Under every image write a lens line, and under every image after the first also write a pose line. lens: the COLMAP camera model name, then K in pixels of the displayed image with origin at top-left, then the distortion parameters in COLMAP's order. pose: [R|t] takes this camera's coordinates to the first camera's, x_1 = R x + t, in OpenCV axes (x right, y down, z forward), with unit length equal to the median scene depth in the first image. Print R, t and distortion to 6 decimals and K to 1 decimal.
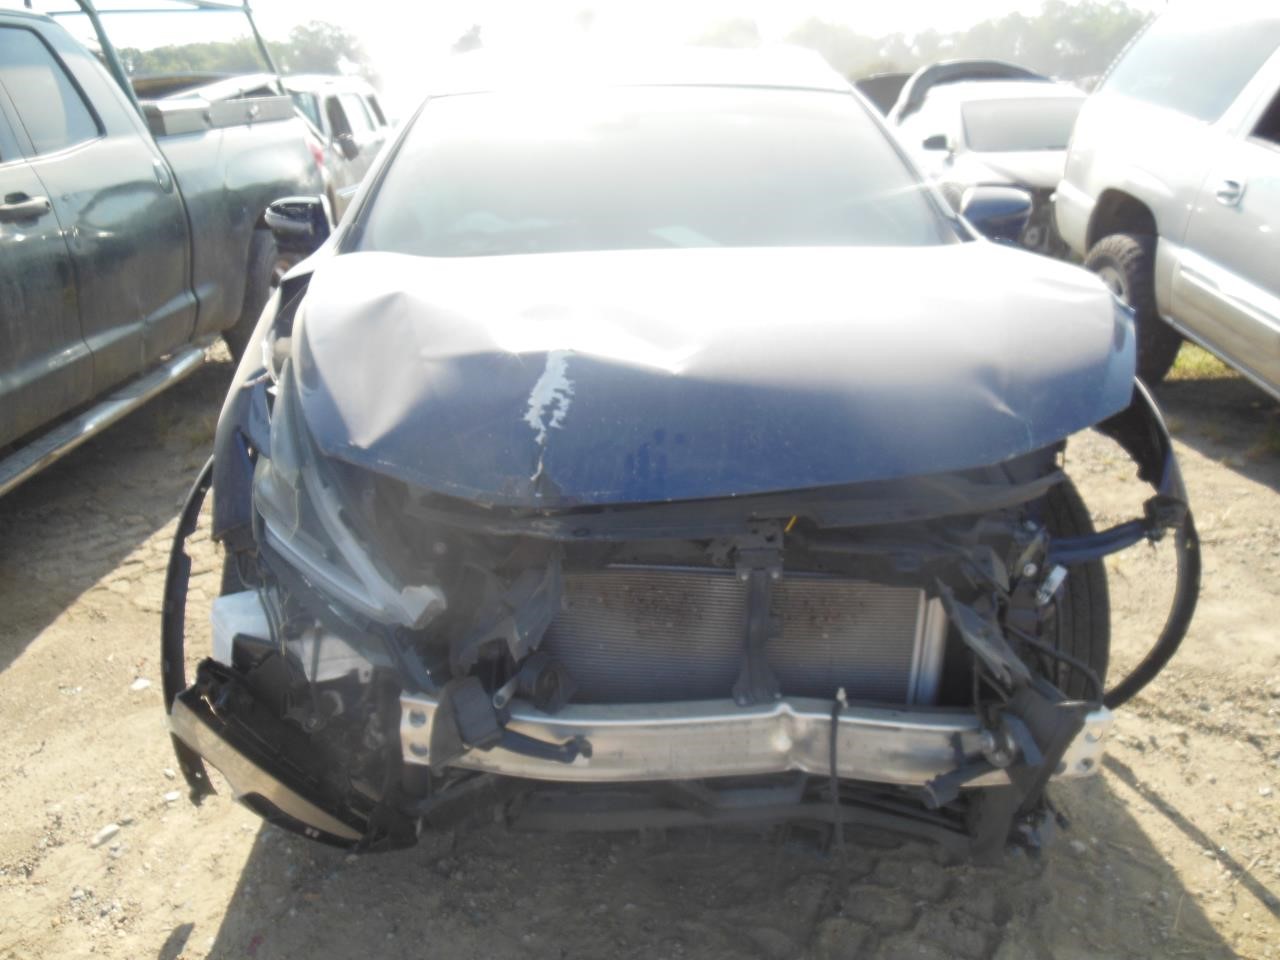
lens RADIAL K [[840.5, 0, 638.7], [0, 840.5, 508.4], [0, 0, 1]] dist [-0.036492, 0.027344]
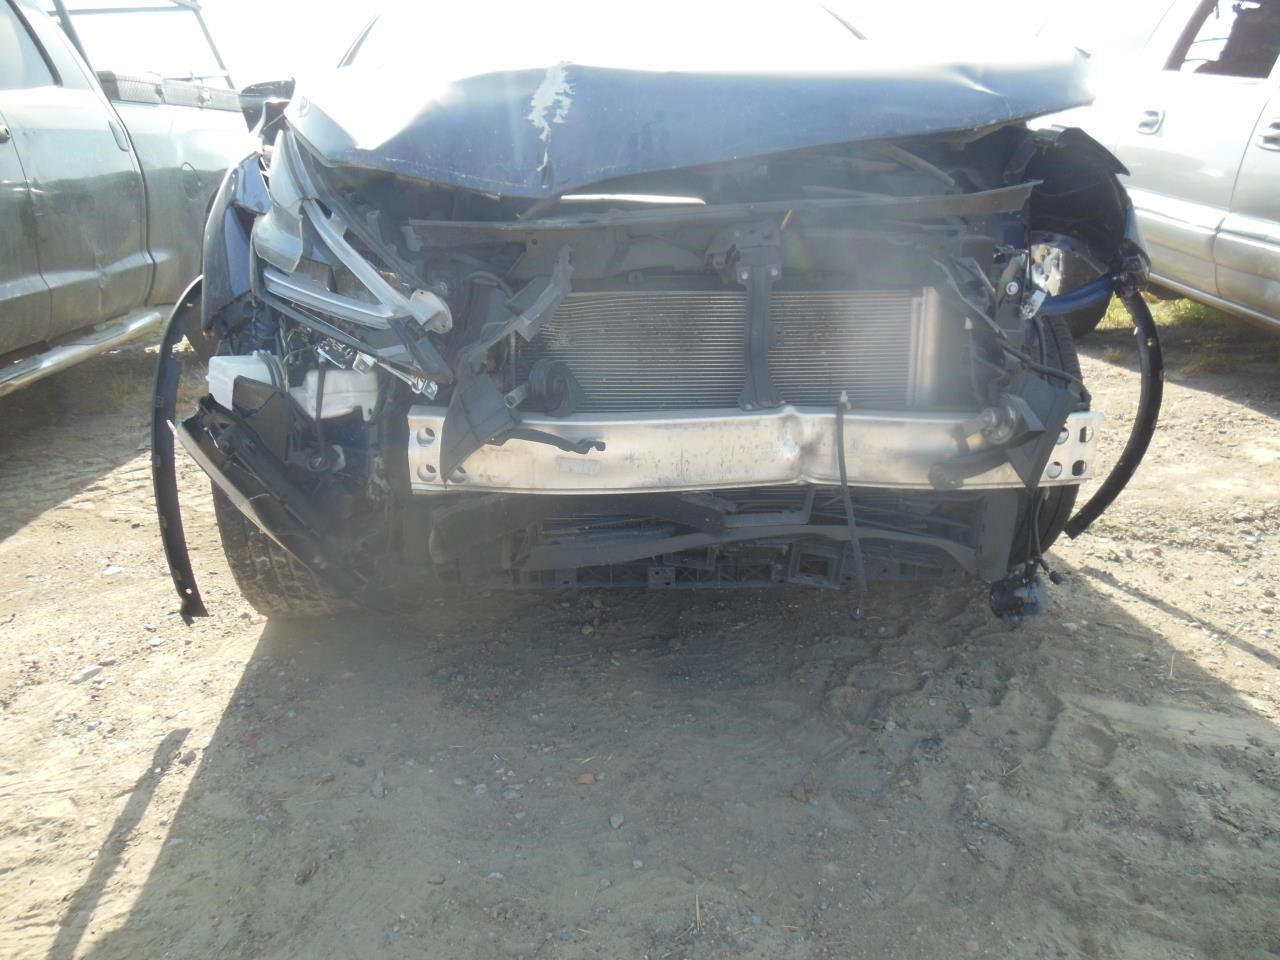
lens RADIAL K [[840.5, 0, 631.0], [0, 840.5, 506.9], [0, 0, 1]] dist [-0.036492, 0.027344]
pose [[0.997841, -0.042126, 0.050385, -0.058228], [0.044995, 0.997346, -0.057236, 0.312016], [-0.047840, 0.059380, 0.997088, -0.002698]]
